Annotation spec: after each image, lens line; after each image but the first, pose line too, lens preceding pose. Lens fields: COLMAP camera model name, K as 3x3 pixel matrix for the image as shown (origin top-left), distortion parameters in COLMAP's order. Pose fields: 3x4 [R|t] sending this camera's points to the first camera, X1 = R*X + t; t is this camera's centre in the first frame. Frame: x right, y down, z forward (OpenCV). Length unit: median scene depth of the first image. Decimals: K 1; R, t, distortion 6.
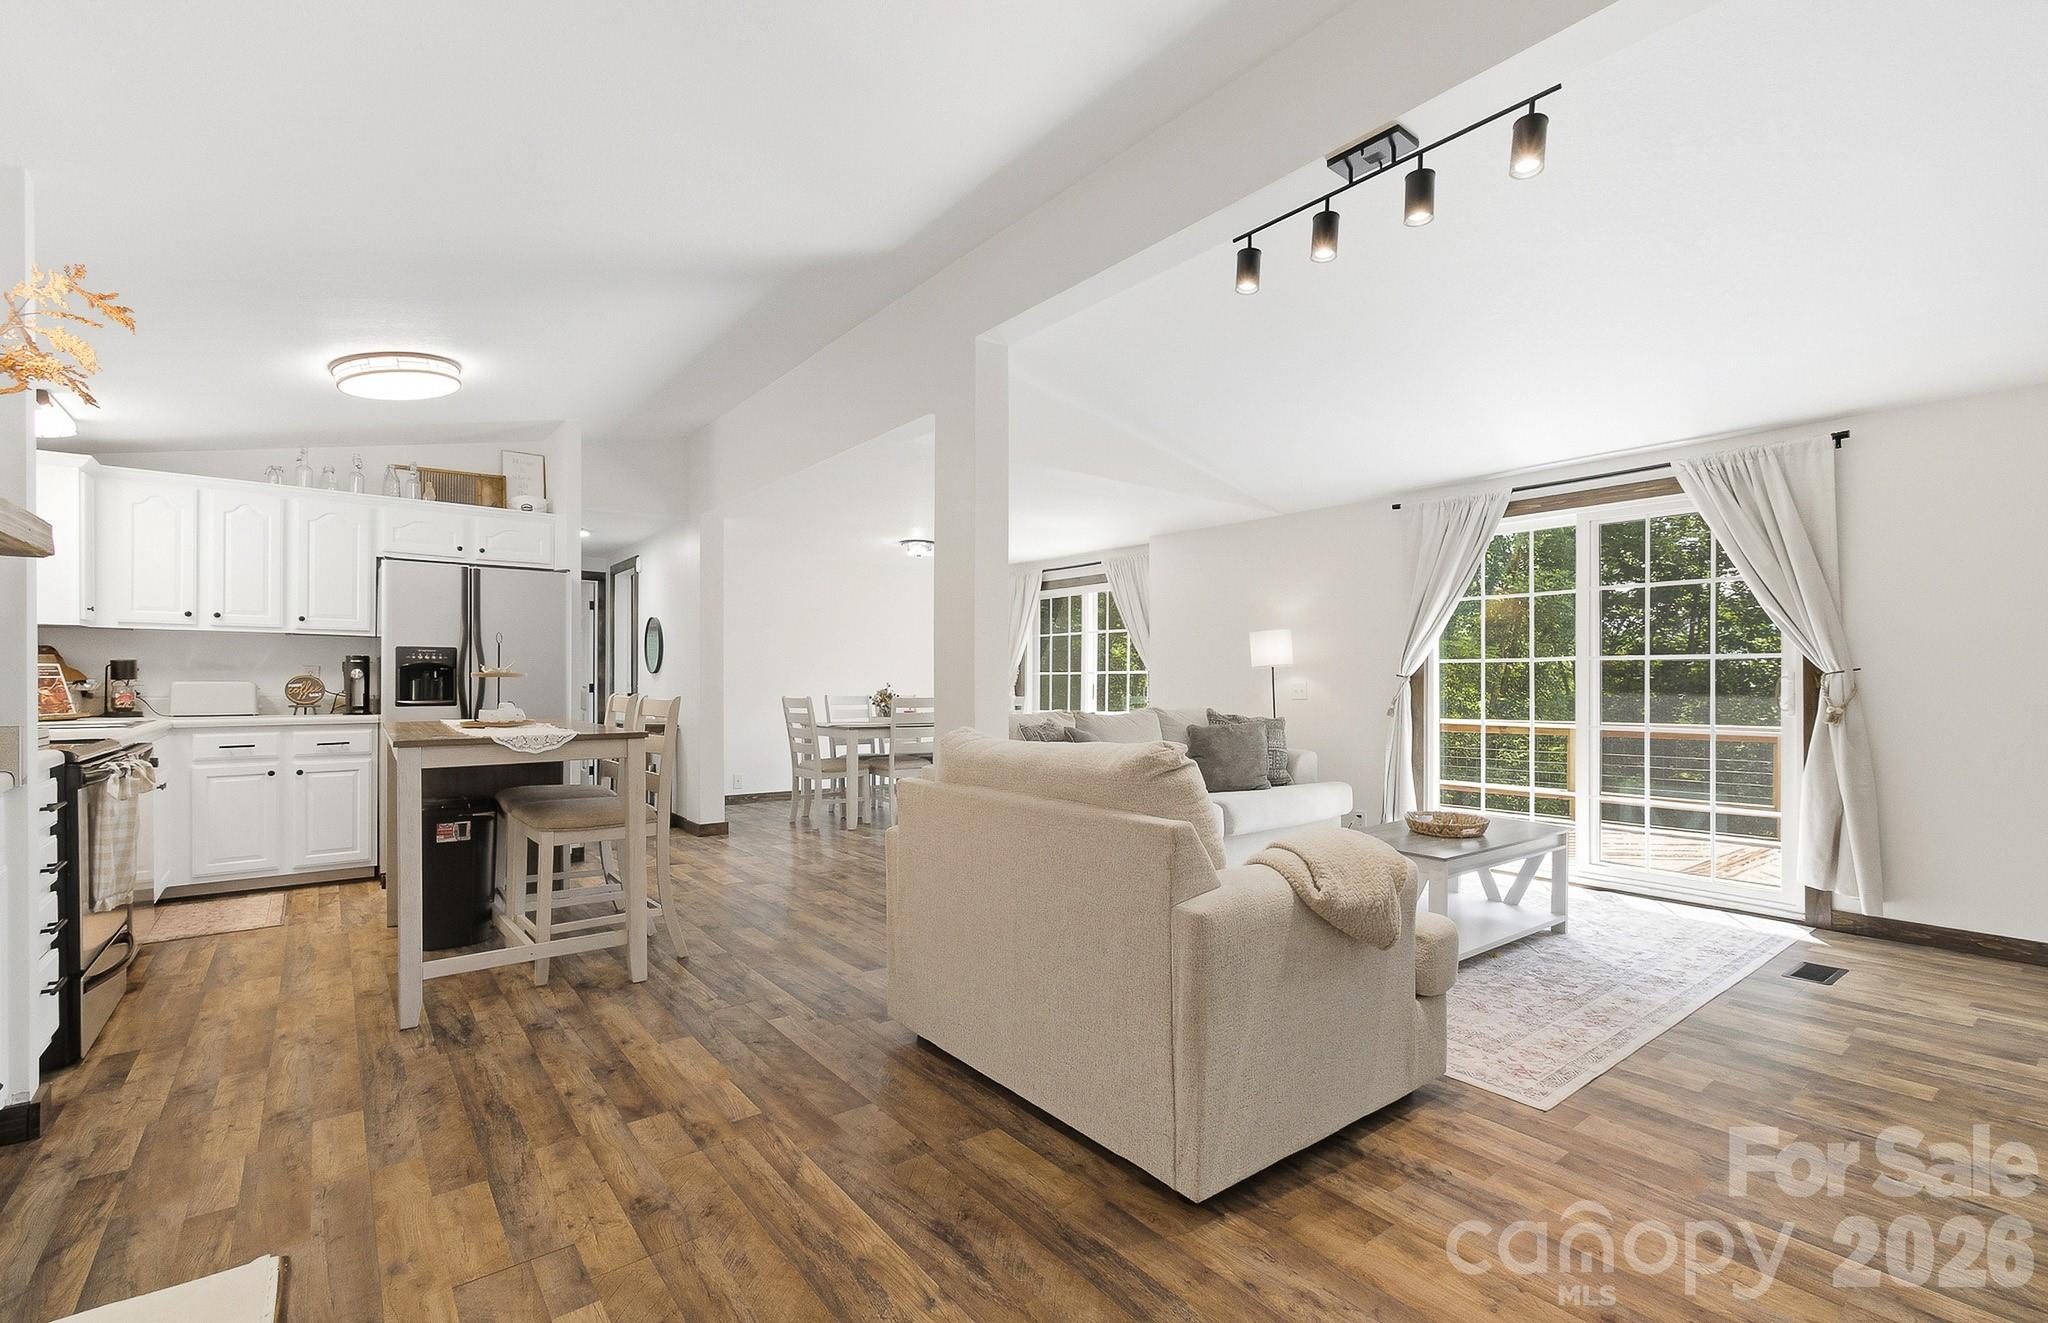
lens RADIAL K [[880.8, 0, 1012.6], [0, 880.8, 683.4], [0, 0, 1]] dist [0.001998, -0.000366]
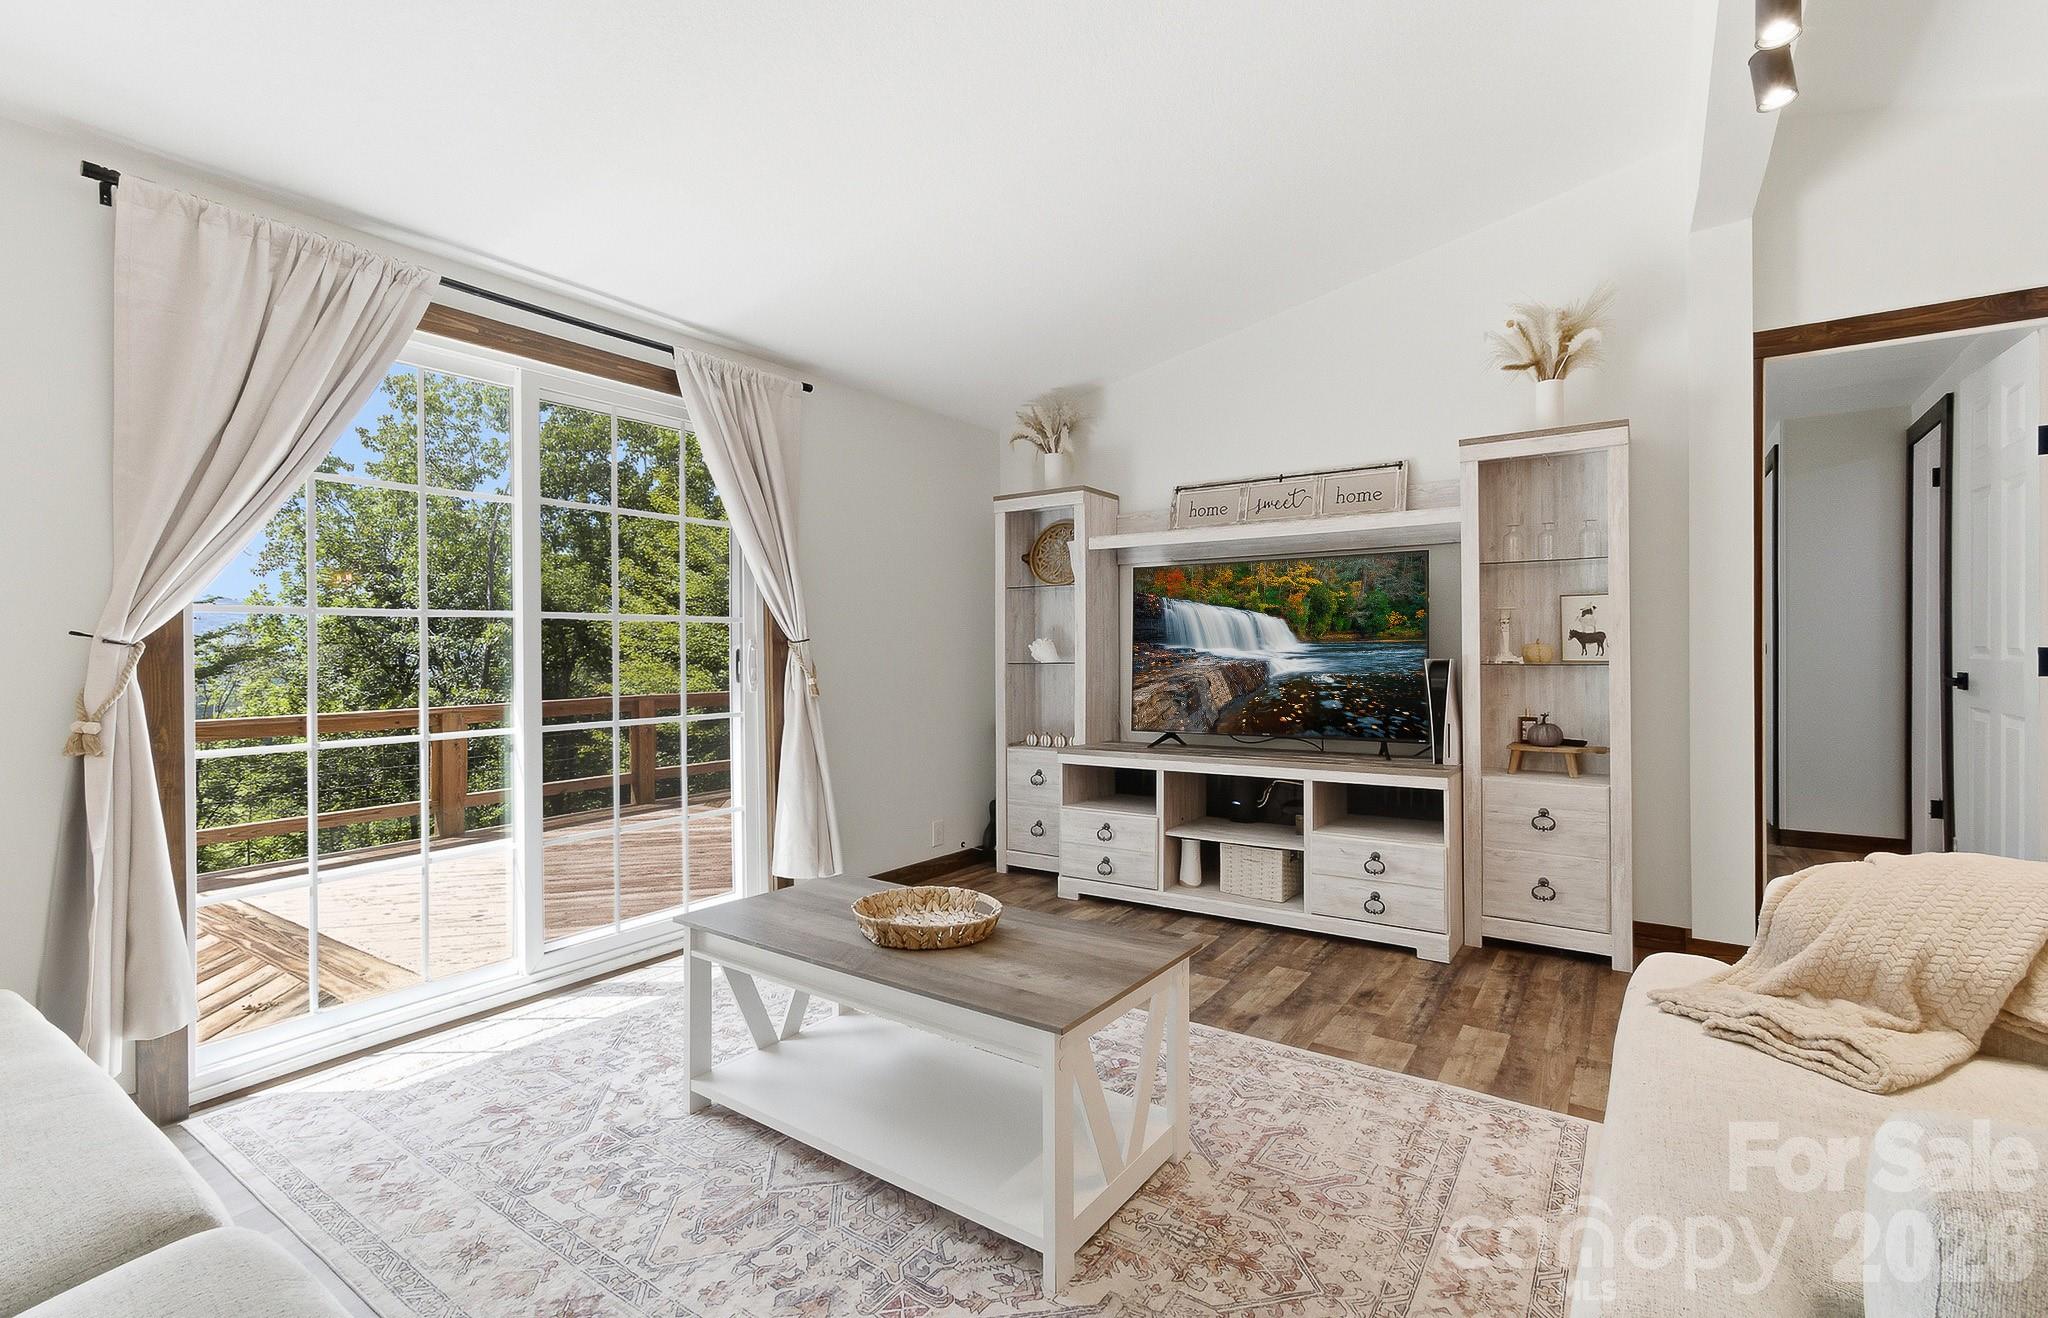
lens RADIAL K [[887.9, 0, 1044.3], [0, 887.9, 646.5], [0, 0, 1]] dist [0.002160, 0.000333]
pose [[-0.307709, 0.003511, 0.951474, -0.039414], [0.012106, 0.999927, 0.000225, -0.003184], [-0.951403, 0.011588, -0.307729, 0.936486]]
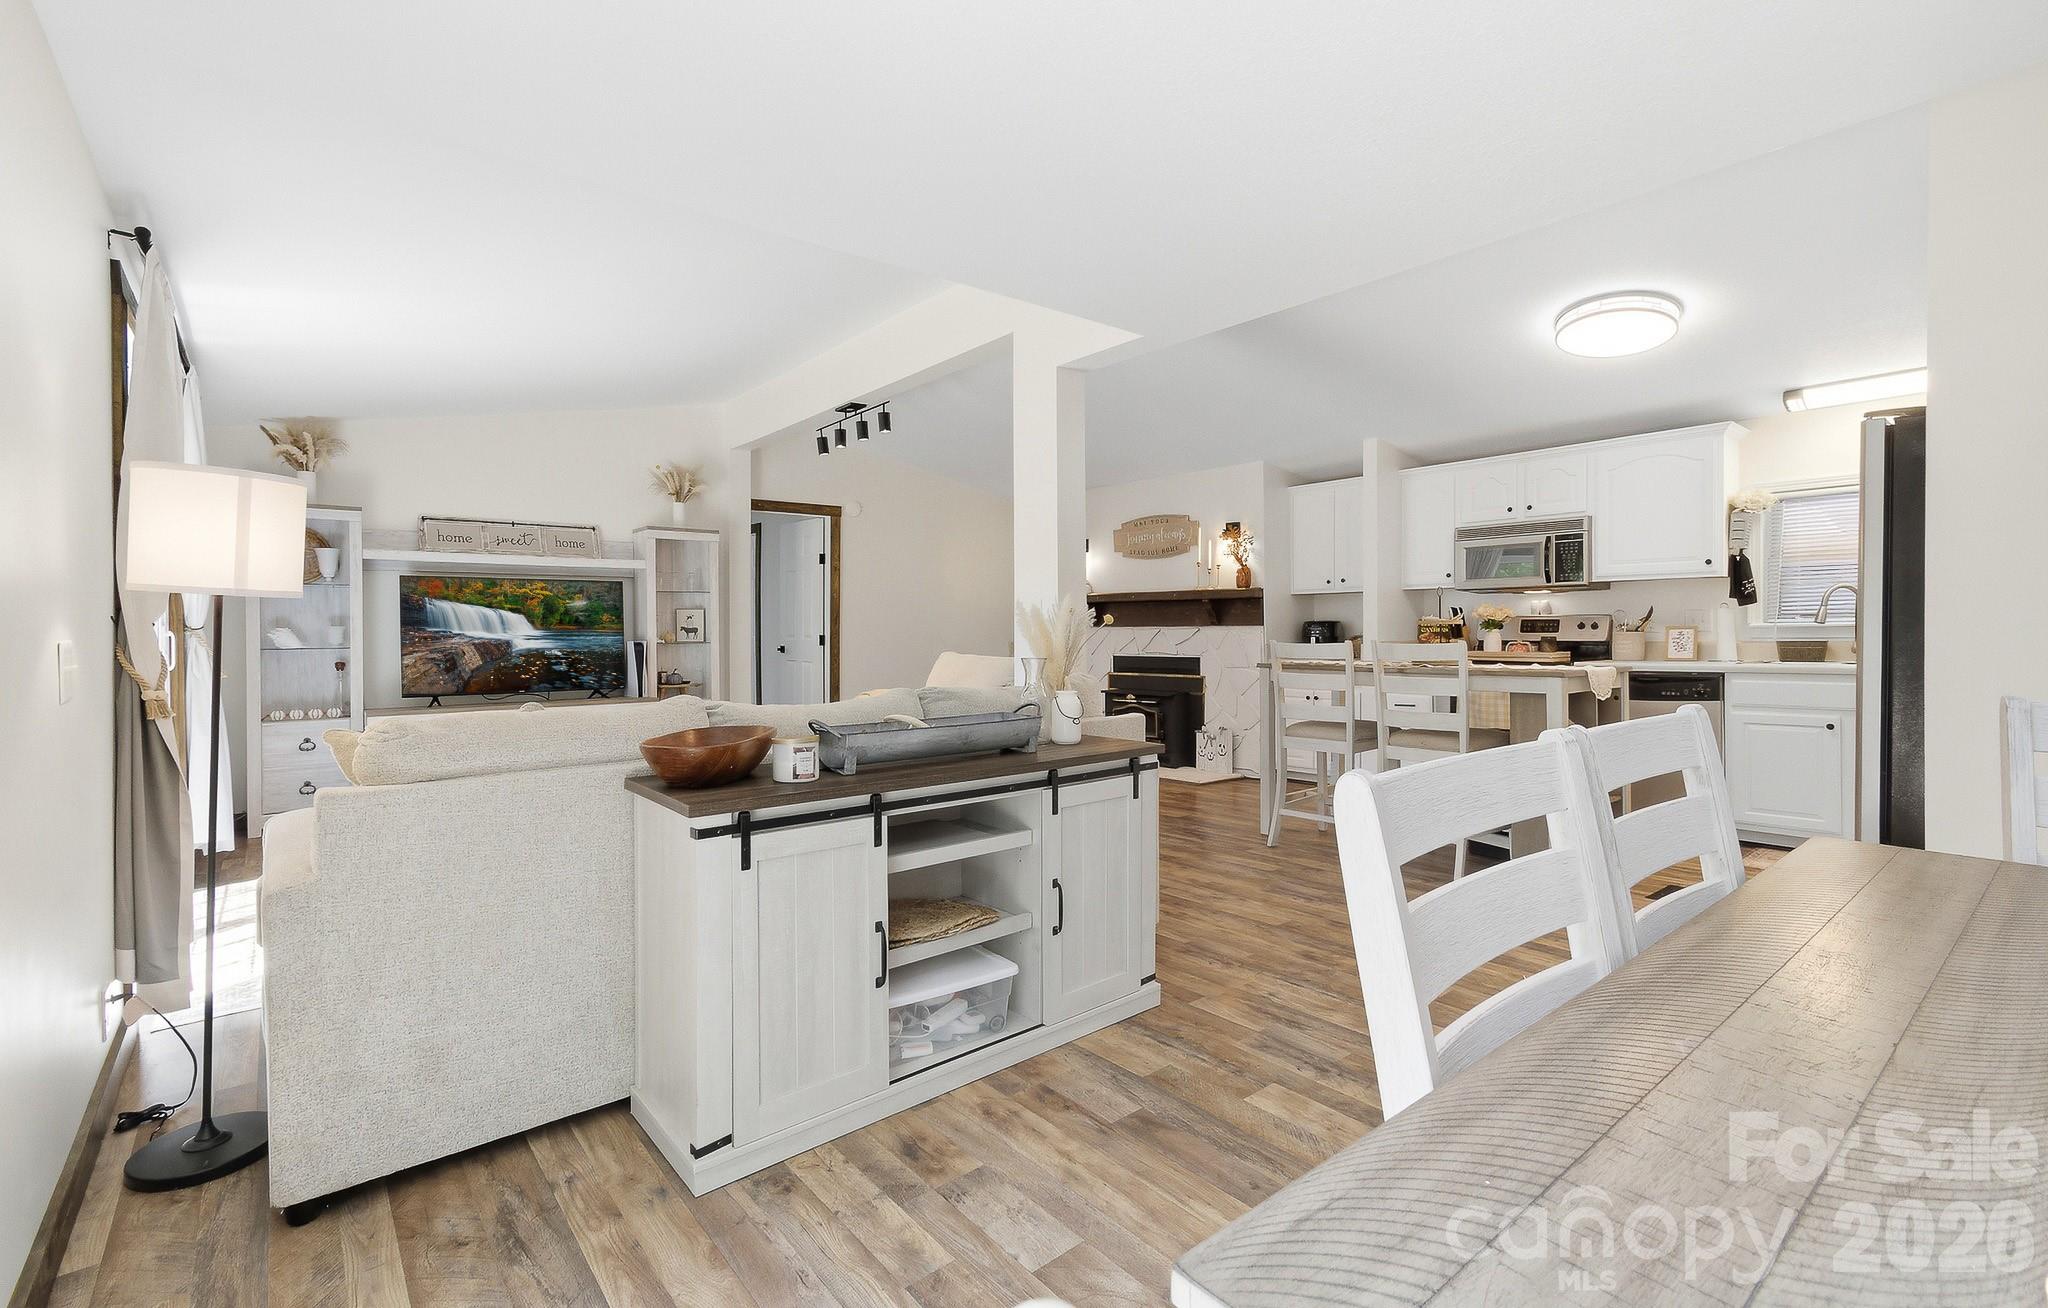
lens RADIAL K [[910.4, 0, 1030.4], [0, 910.4, 636.8], [0, 0, 1]] dist [-0.020771, 0.006529]
pose [[-0.999047, 0.007865, -0.042923, 0.021141], [0.007414, 0.999916, 0.010653, -0.005632], [0.043003, 0.010325, -0.999022, 1.845059]]
